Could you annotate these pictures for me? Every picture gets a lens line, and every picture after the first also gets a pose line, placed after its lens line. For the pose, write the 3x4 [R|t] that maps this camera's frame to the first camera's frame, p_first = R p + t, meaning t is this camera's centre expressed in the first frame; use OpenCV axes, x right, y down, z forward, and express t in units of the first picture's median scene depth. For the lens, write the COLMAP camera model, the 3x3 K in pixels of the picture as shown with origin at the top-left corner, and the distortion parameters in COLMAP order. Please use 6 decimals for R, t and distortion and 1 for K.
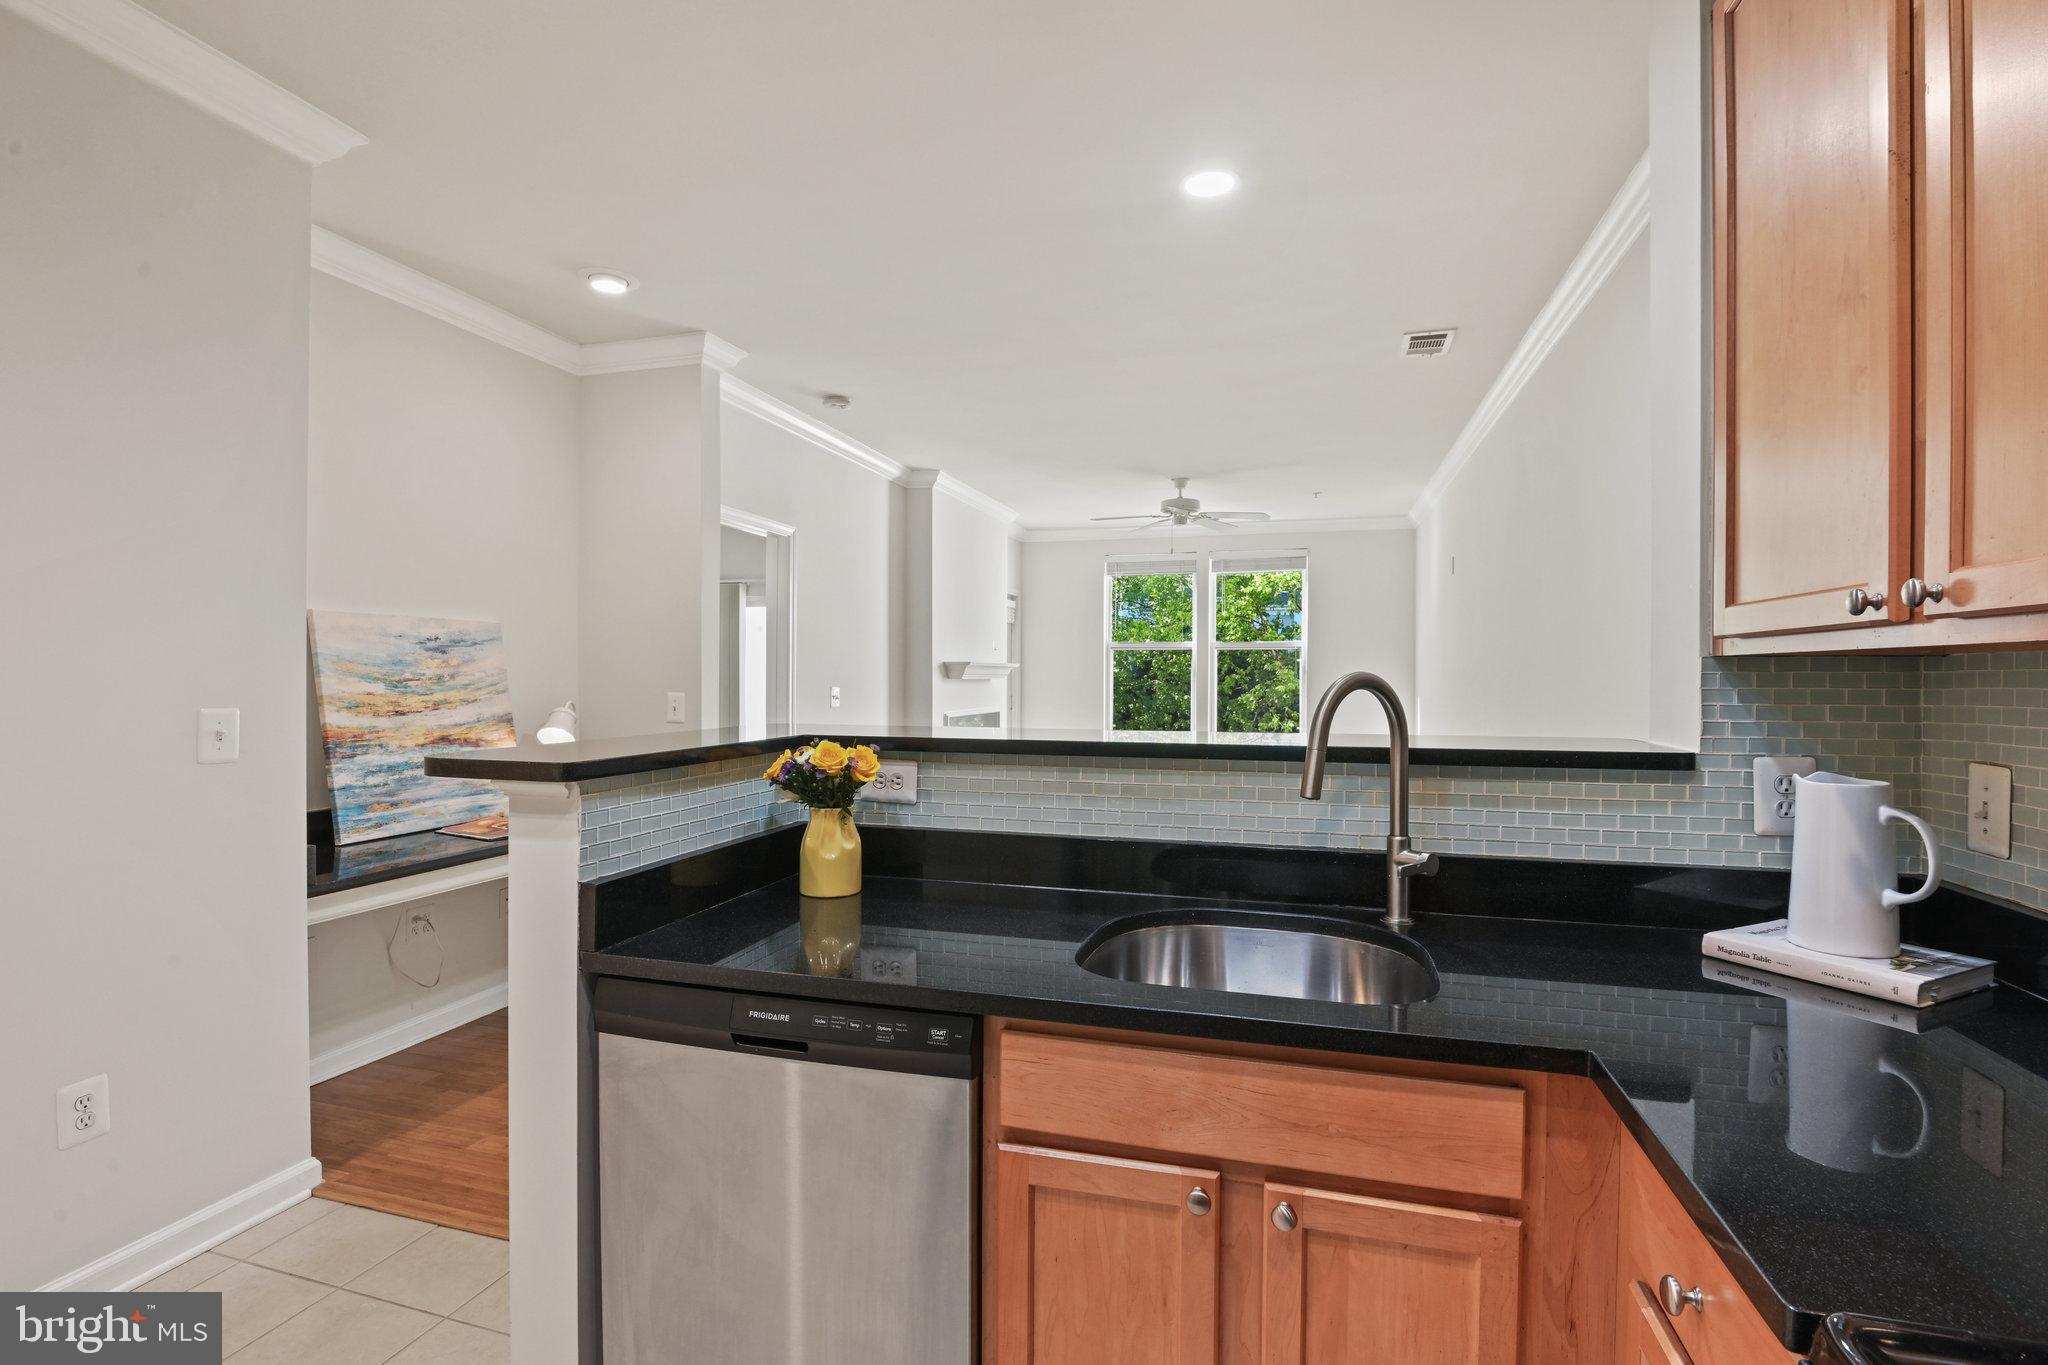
lens RADIAL K [[955.7, 0, 1026.8], [0, 955.7, 689.5], [0, 0, 1]] dist [-0.009807, -0.005460]
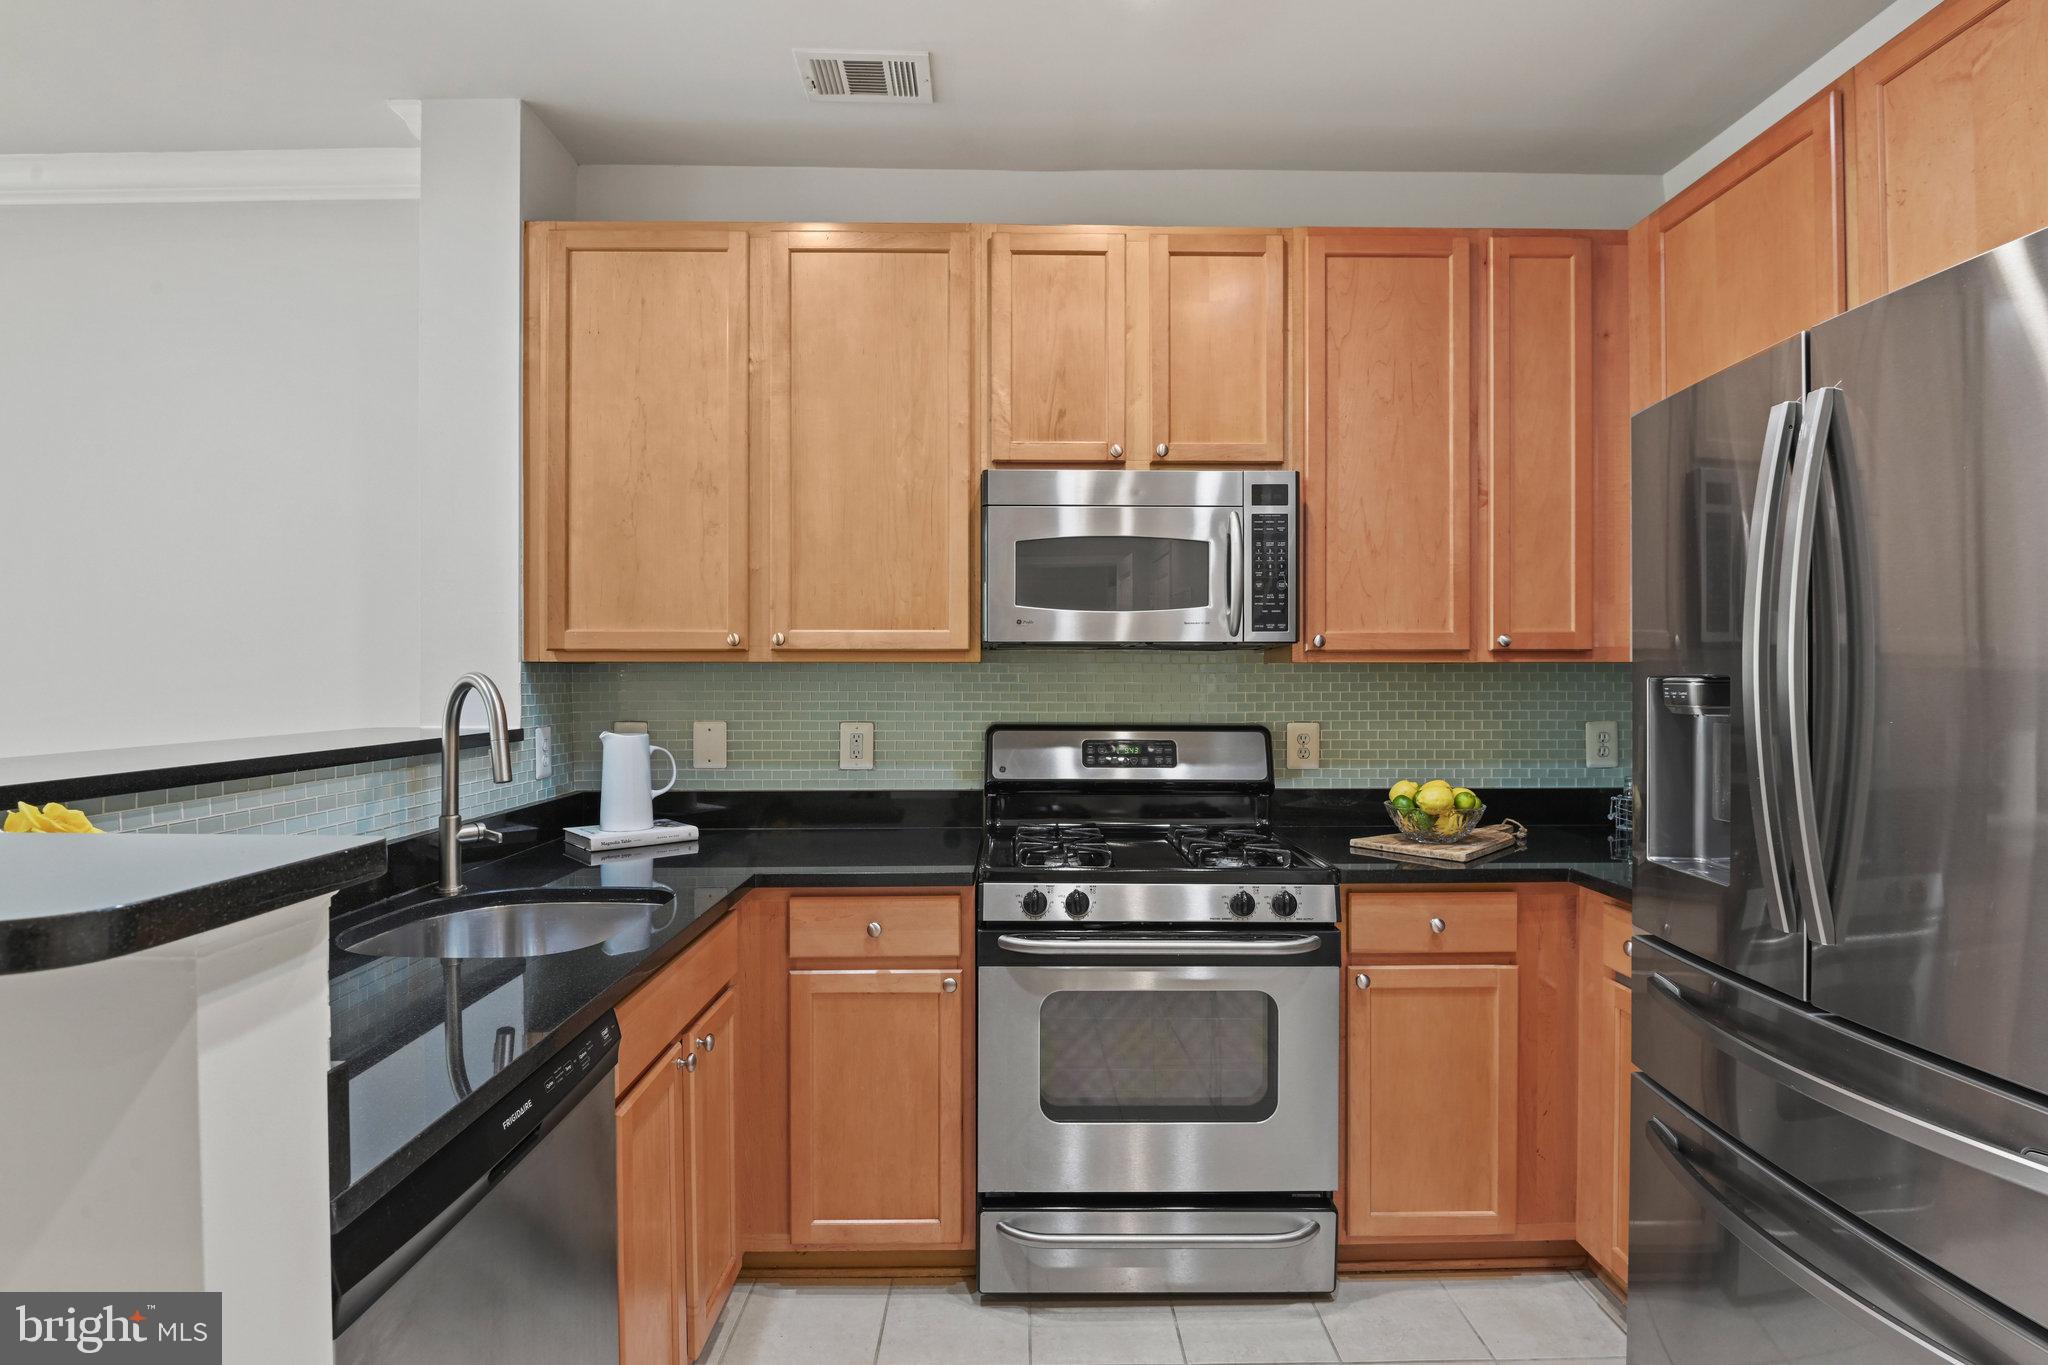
lens RADIAL K [[1050.2, 0, 1014.6], [0, 1050.2, 672.7], [0, 0, 1]] dist [-0.012931, -0.005726]
pose [[-0.287536, -0.004100, 0.957761, -0.473556], [0.013398, 0.999876, 0.008303, -0.008169], [-0.957676, 0.015220, -0.287445, 0.345852]]
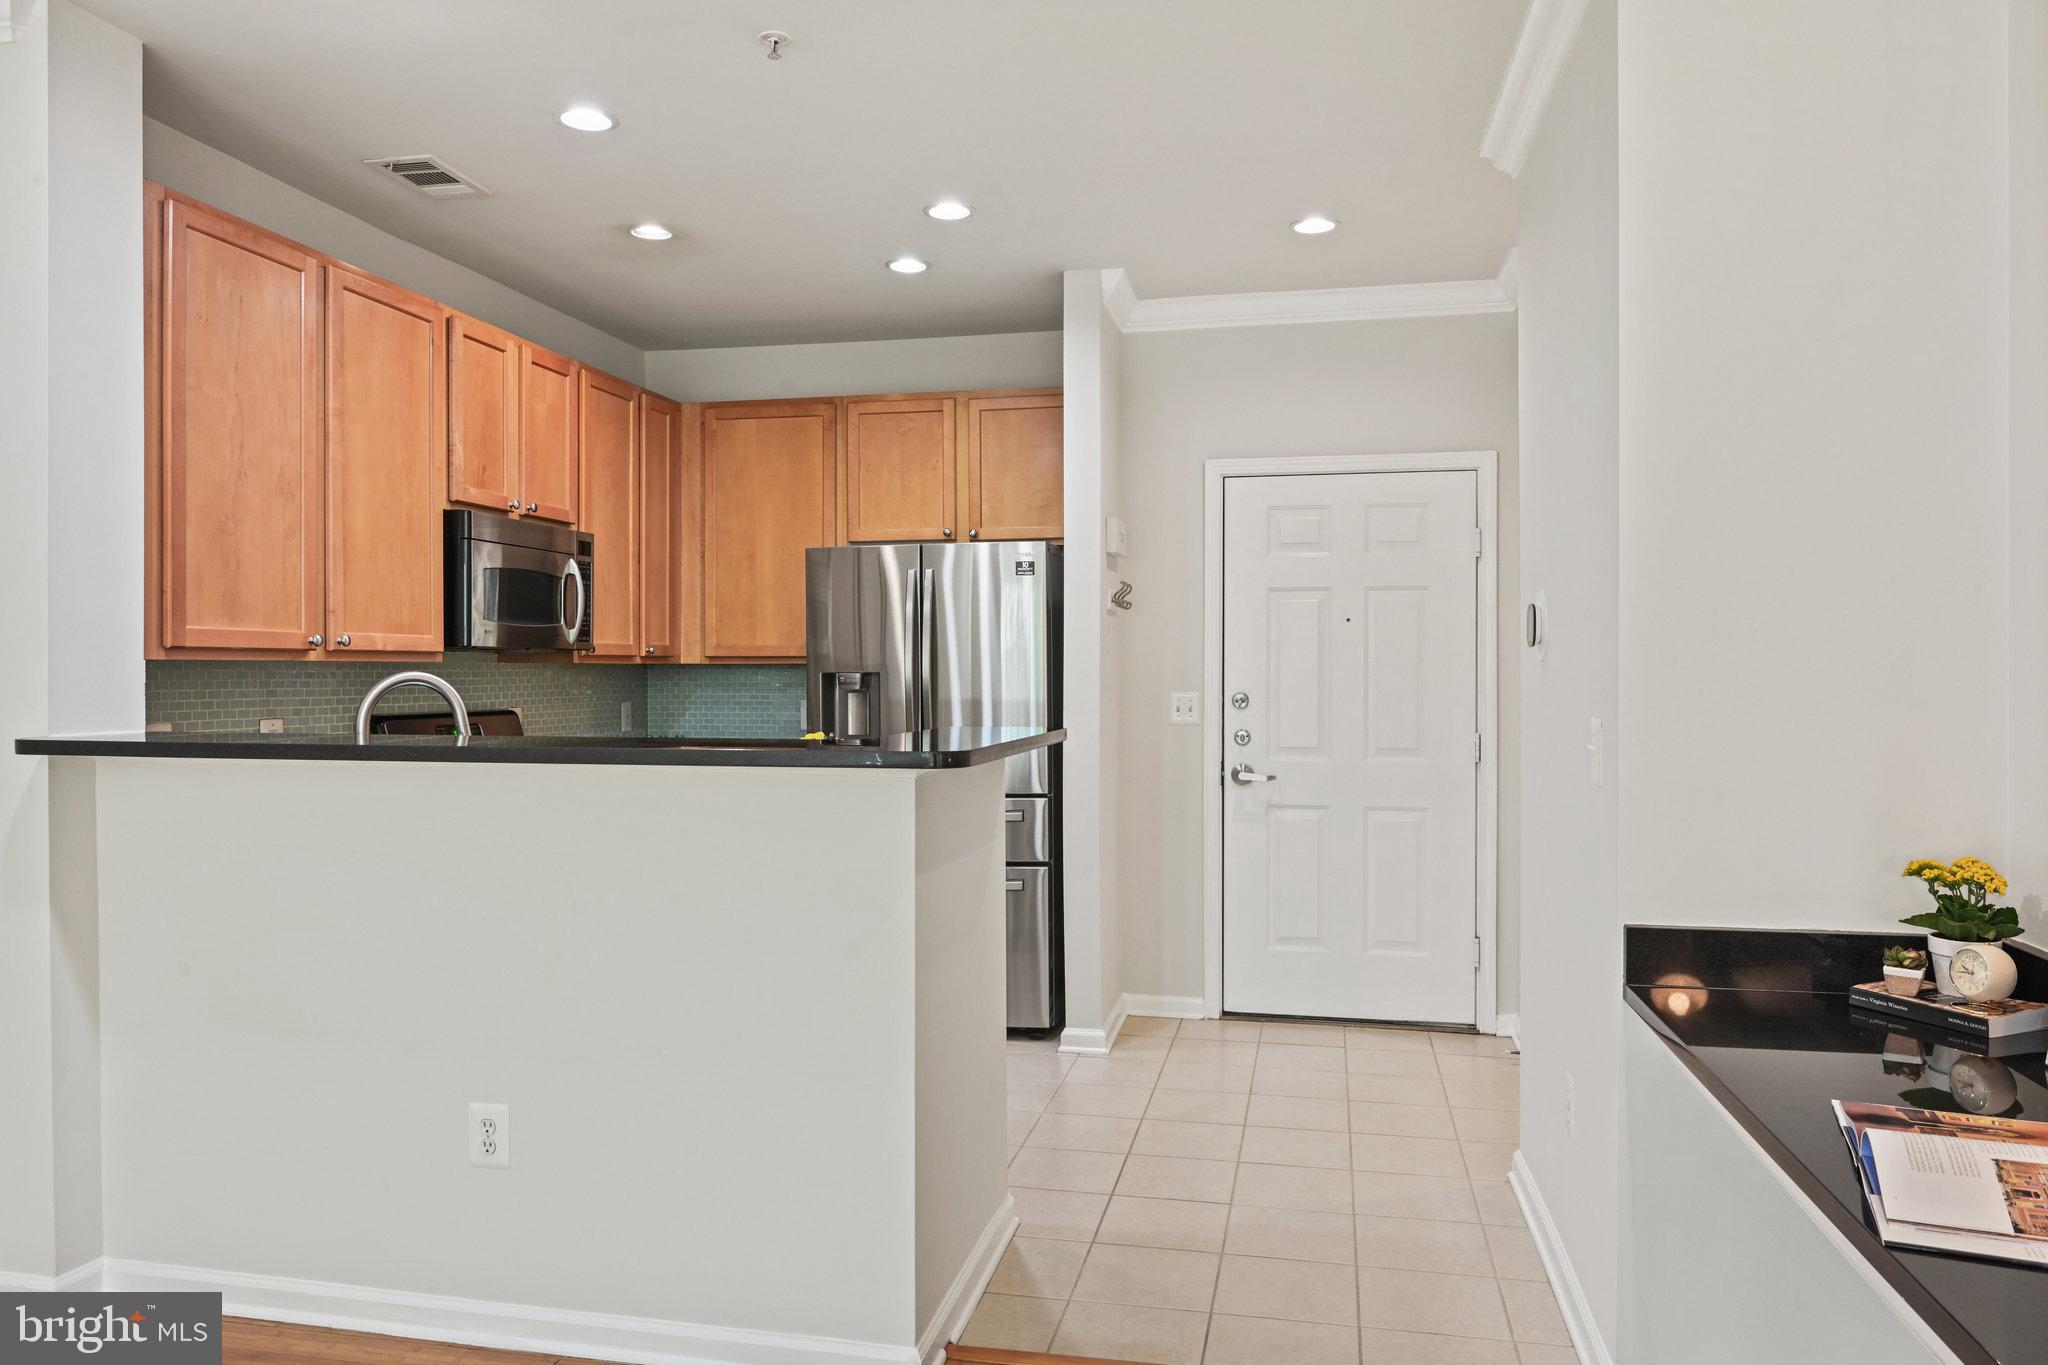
lens RADIAL K [[1383.8, 0, 1041.5], [0, 1383.8, 680.7], [0, 0, 1]] dist [-0.006511, -0.002252]
pose [[-0.996546, -0.003405, -0.082975, -0.178102], [-0.005366, 0.999711, 0.023424, -0.024409], [0.082871, 0.023788, -0.996276, 1.377940]]
